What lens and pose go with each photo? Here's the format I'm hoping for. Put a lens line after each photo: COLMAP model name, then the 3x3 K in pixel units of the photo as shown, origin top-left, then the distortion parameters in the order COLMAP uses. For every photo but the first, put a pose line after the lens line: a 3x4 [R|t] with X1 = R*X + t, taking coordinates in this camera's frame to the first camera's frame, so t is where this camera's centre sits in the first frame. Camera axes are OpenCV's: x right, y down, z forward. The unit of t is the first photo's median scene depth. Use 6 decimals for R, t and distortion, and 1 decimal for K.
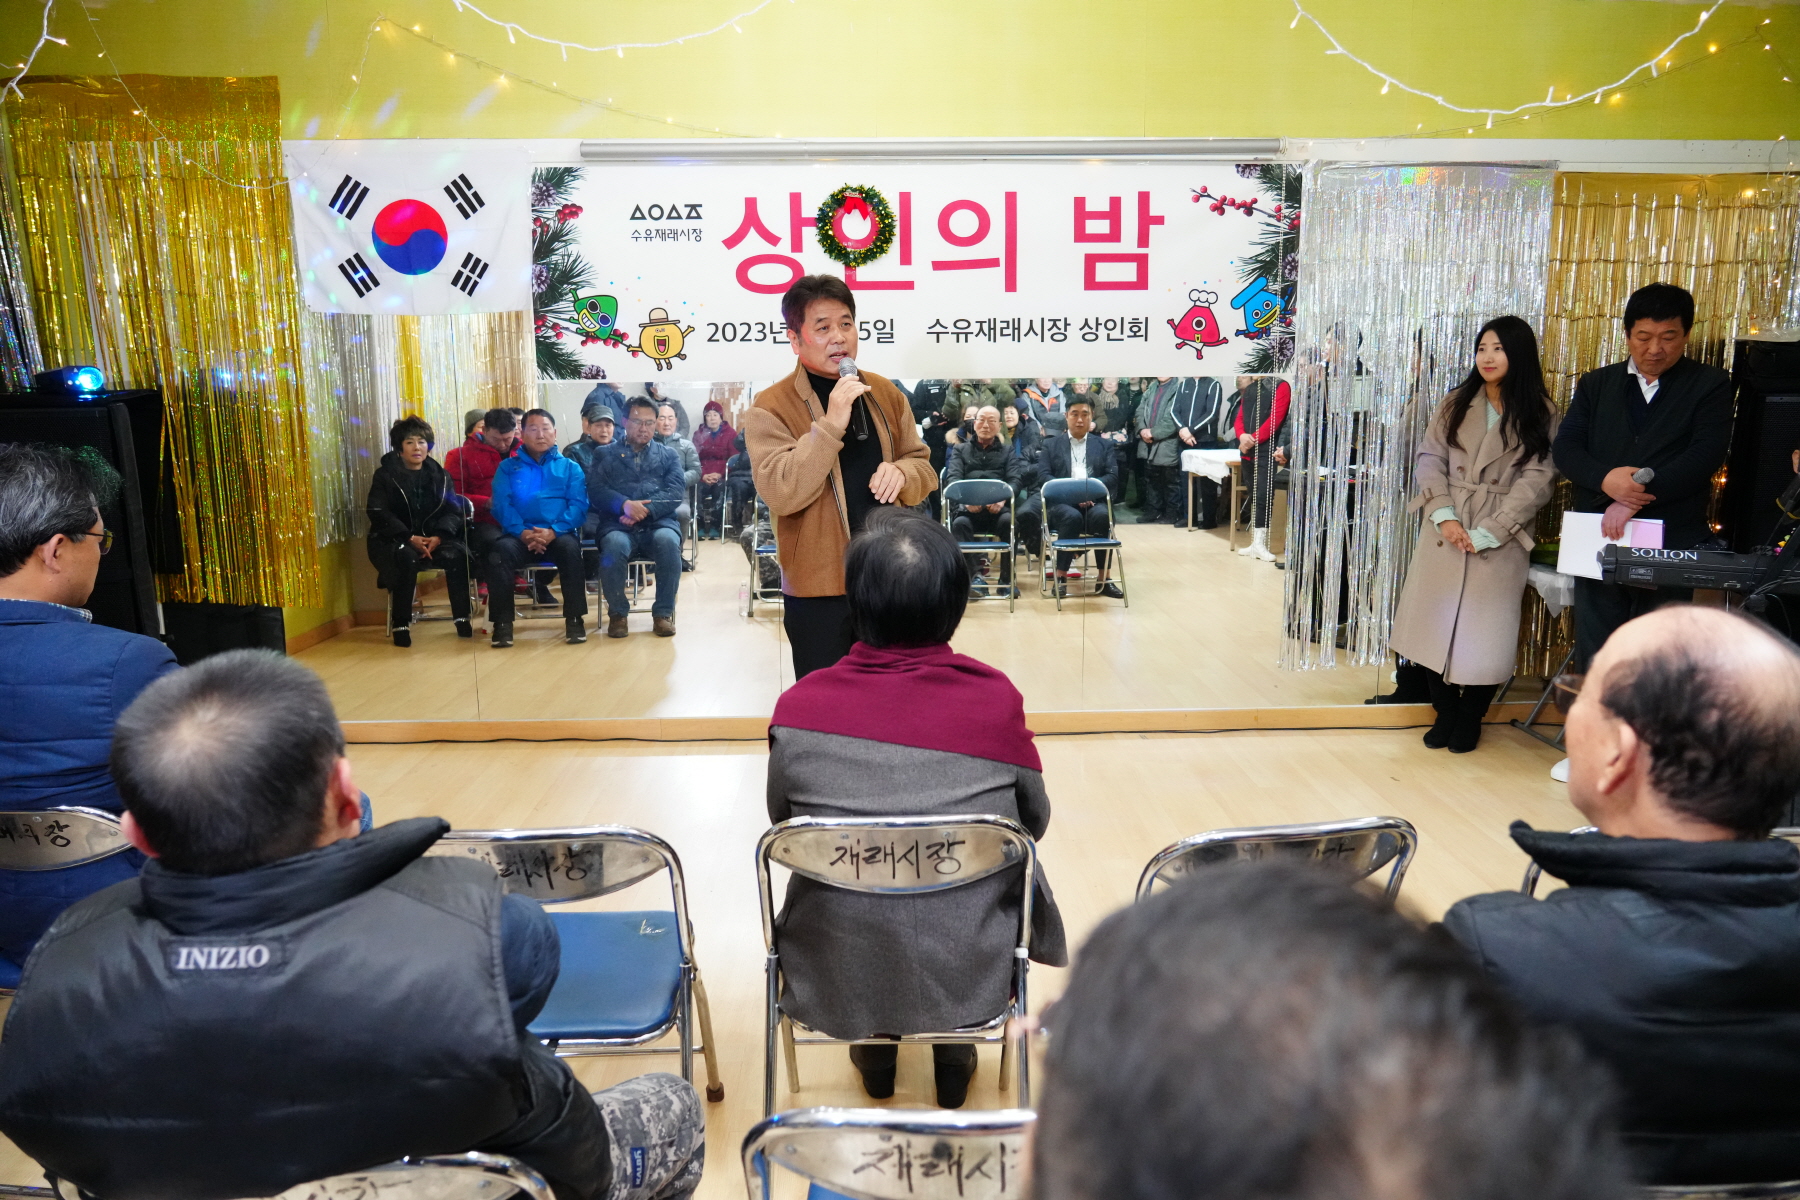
lens RADIAL K [[1194.9, 0, 907.4], [0, 1194.9, 599.5], [0, 0, 1]] dist [-0.030385, 0.018316]
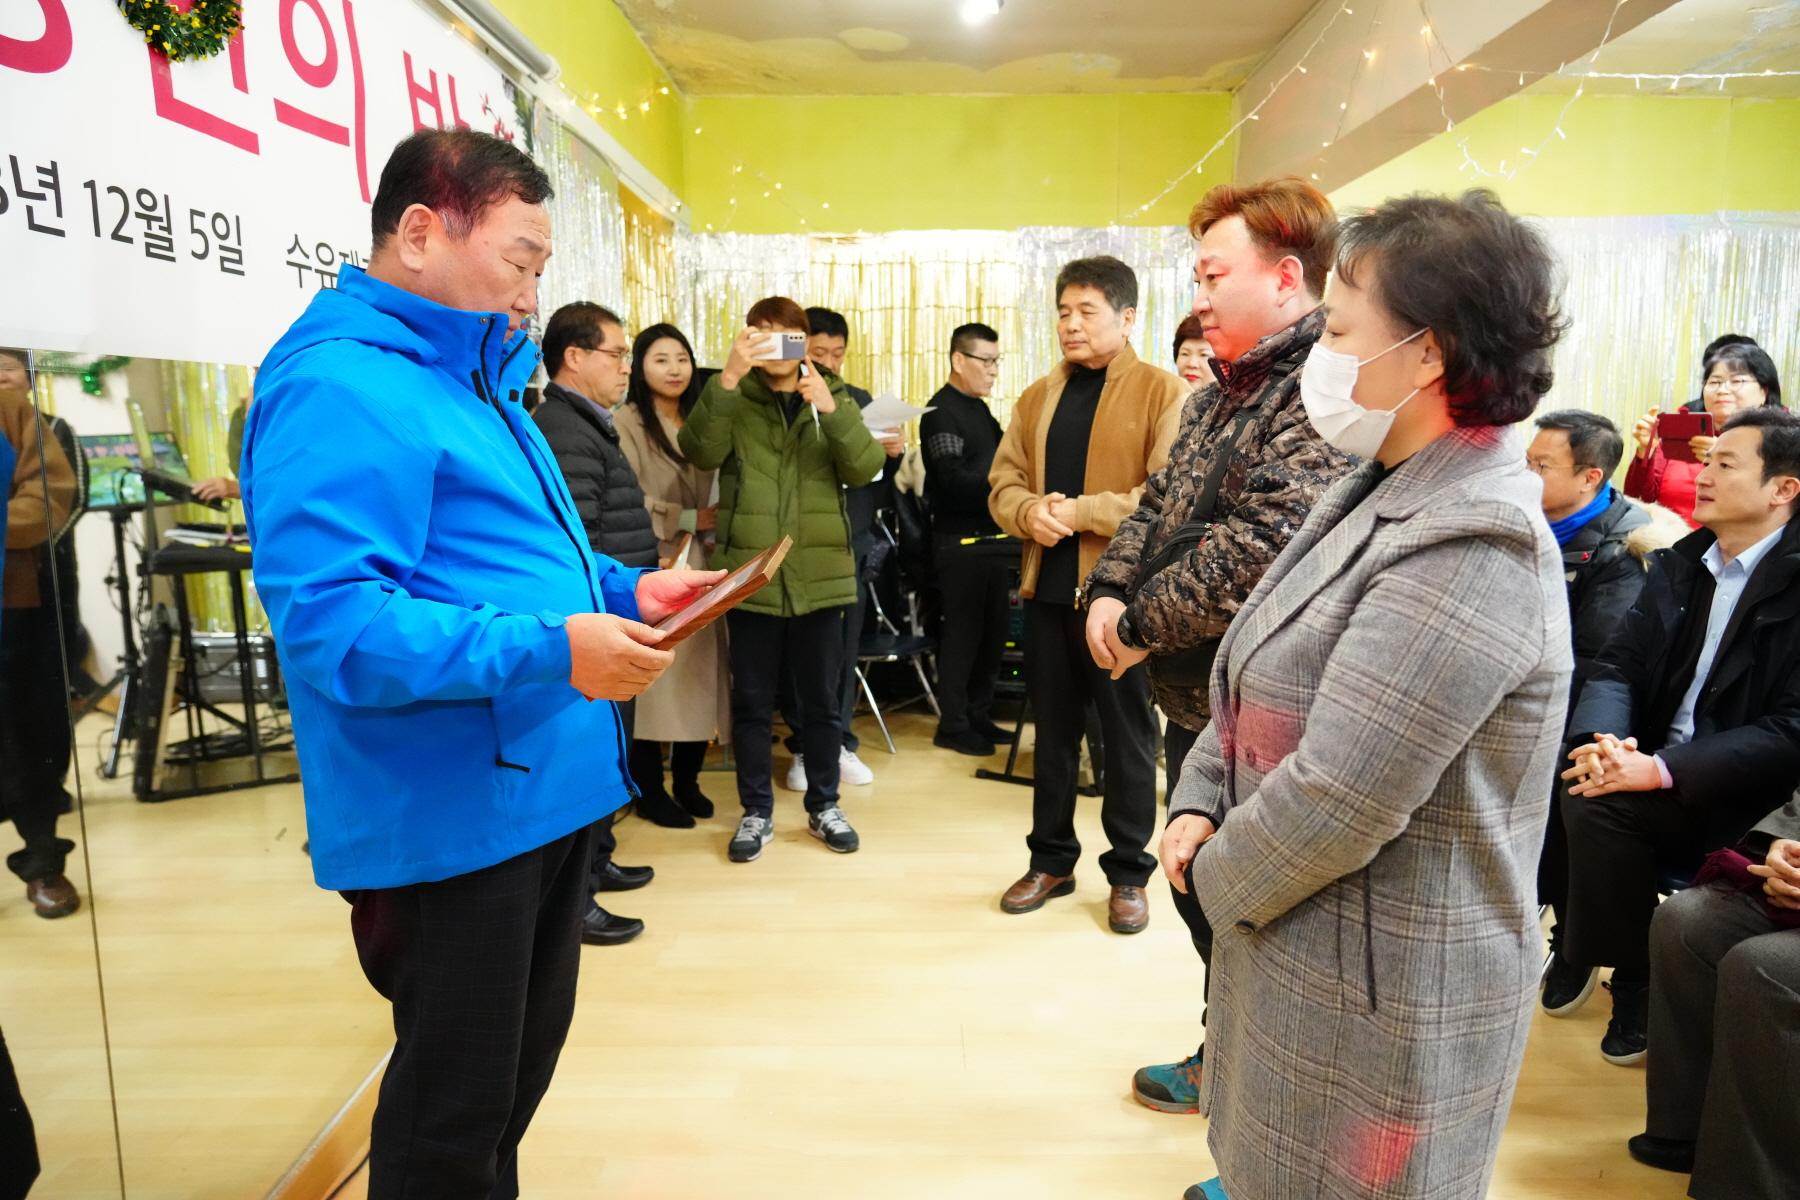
lens RADIAL K [[1194.9, 0, 934.3], [0, 1194.9, 593.5], [0, 0, 1]] dist [-0.030385, 0.018316]
pose [[0.008927, -0.137676, 0.990437, -0.430014], [0.178320, 0.974820, 0.133898, -0.122890], [-0.983932, 0.175420, 0.033252, 0.783257]]
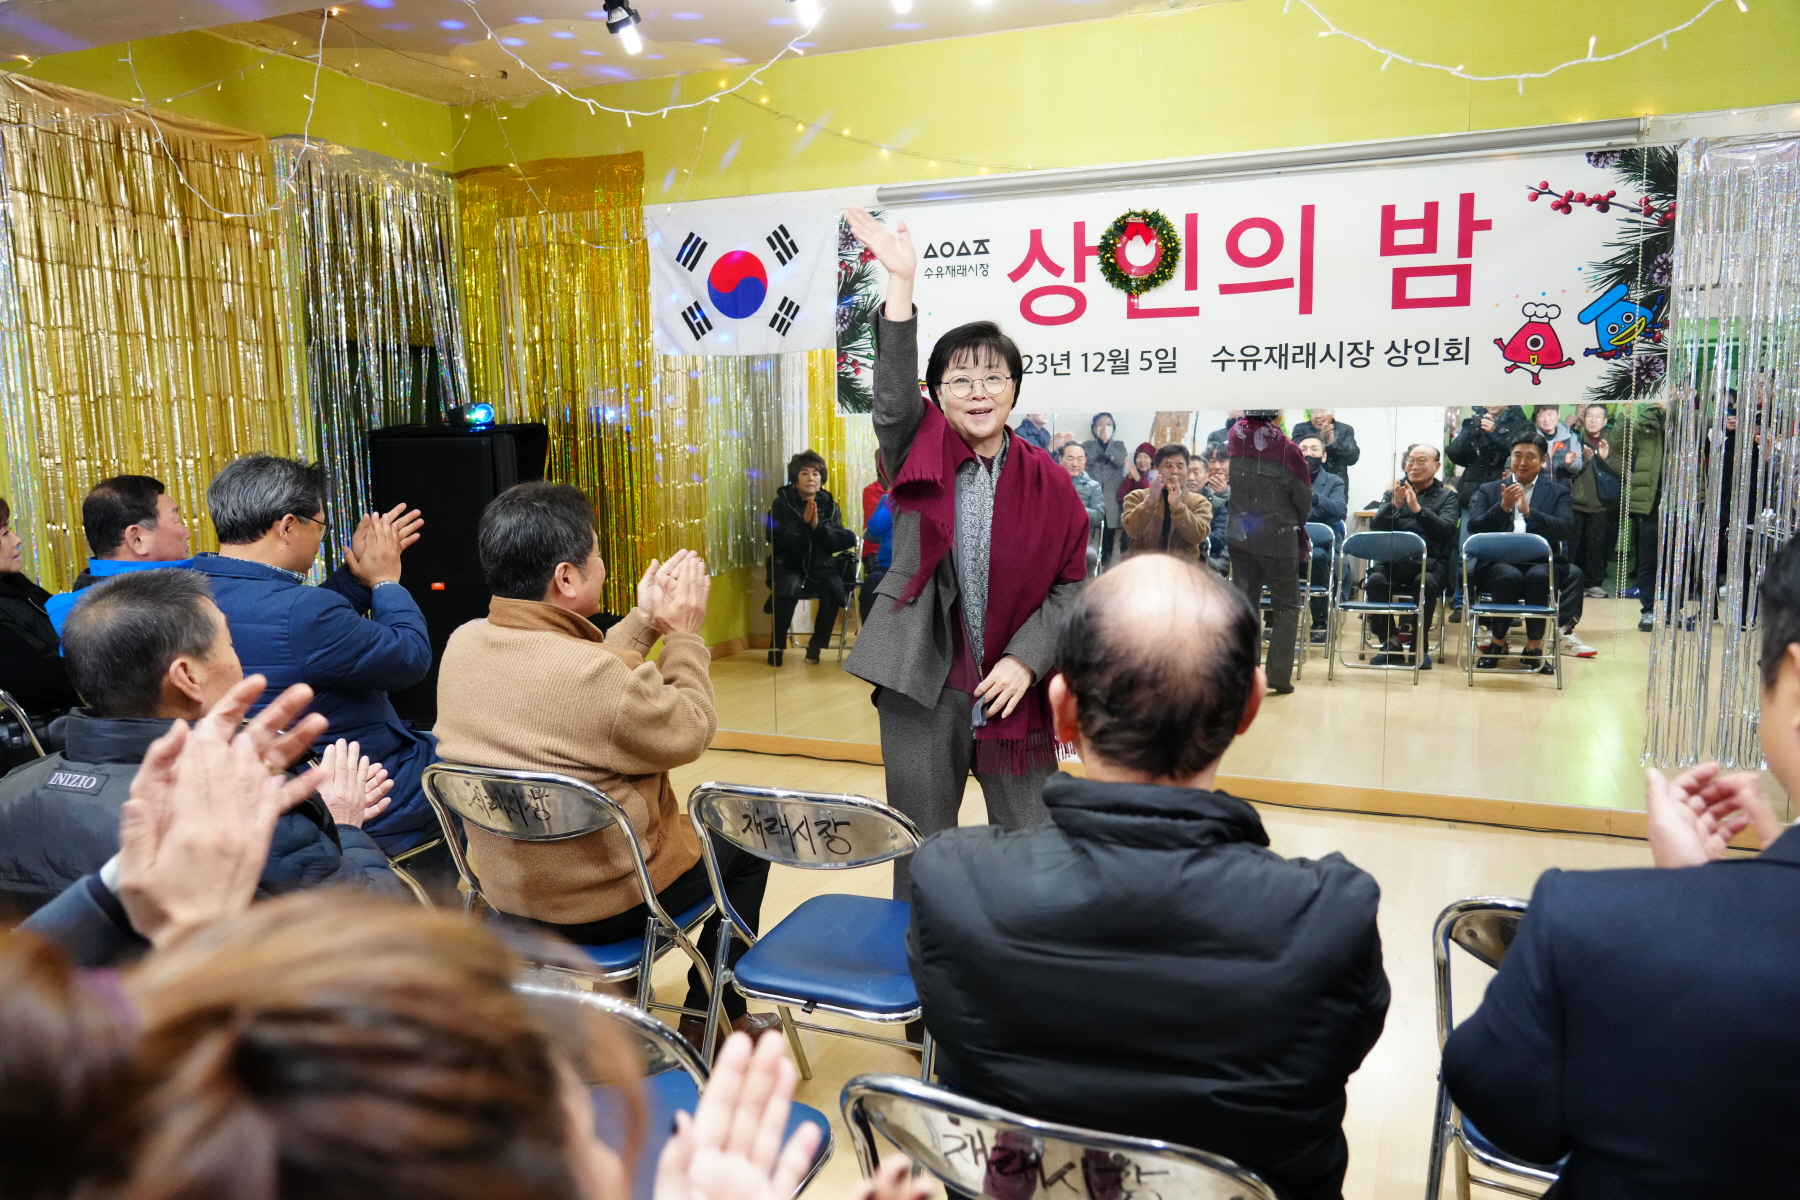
lens RADIAL K [[1312.6, 0, 918.9], [0, 1312.6, 596.8], [0, 0, 1]] dist [-0.000569, -0.000272]
pose [[0.911385, 0.049759, -0.408535, 0.239488], [-0.072959, 0.996476, -0.041390, 0.020040], [0.405036, 0.067529, 0.911803, -0.017933]]
